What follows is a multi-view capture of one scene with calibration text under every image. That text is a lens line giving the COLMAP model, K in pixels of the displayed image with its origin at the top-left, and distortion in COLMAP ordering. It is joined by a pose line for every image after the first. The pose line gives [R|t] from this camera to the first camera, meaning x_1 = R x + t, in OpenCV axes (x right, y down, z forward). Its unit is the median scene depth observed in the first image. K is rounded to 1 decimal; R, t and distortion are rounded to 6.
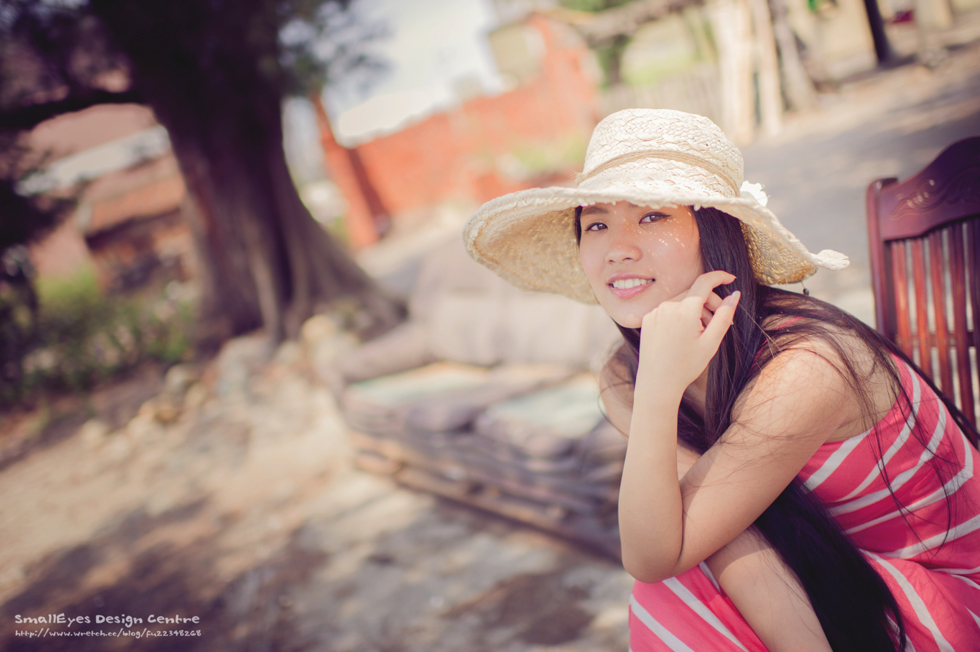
lens RADIAL K [[991.8, 0, 490.0], [0, 991.8, 326.0], [0, 0, 1]] dist [-0.001800, -0.015312]
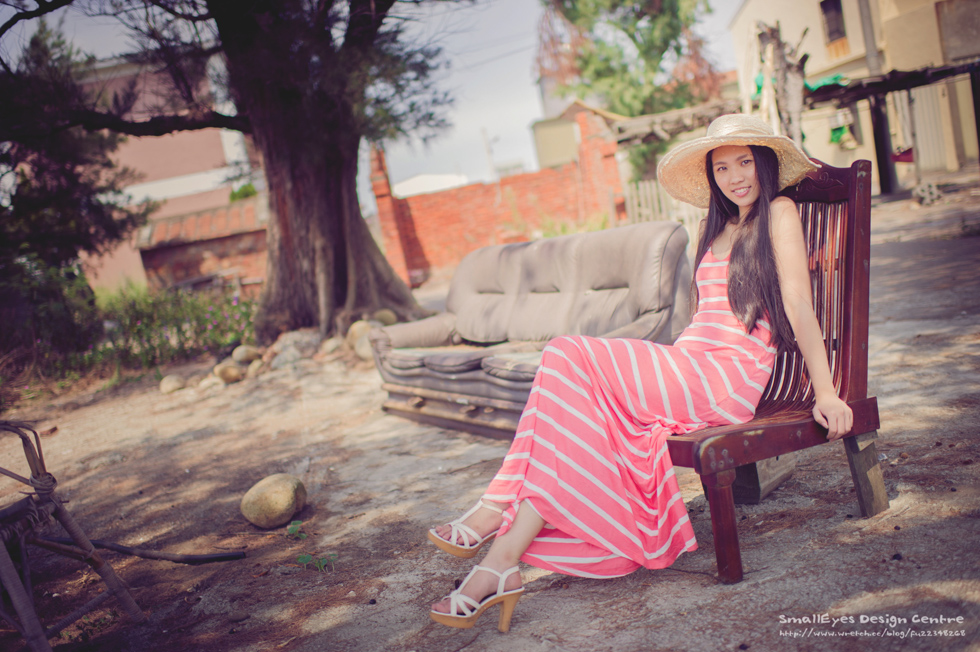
lens RADIAL K [[991.8, 0, 490.0], [0, 991.8, 326.0], [0, 0, 1]] dist [-0.001800, -0.015312]
pose [[0.990259, 0.137481, -0.022051, 0.009286], [-0.138892, 0.986491, -0.086857, 0.080039], [0.009812, 0.089074, 0.995977, -0.198348]]
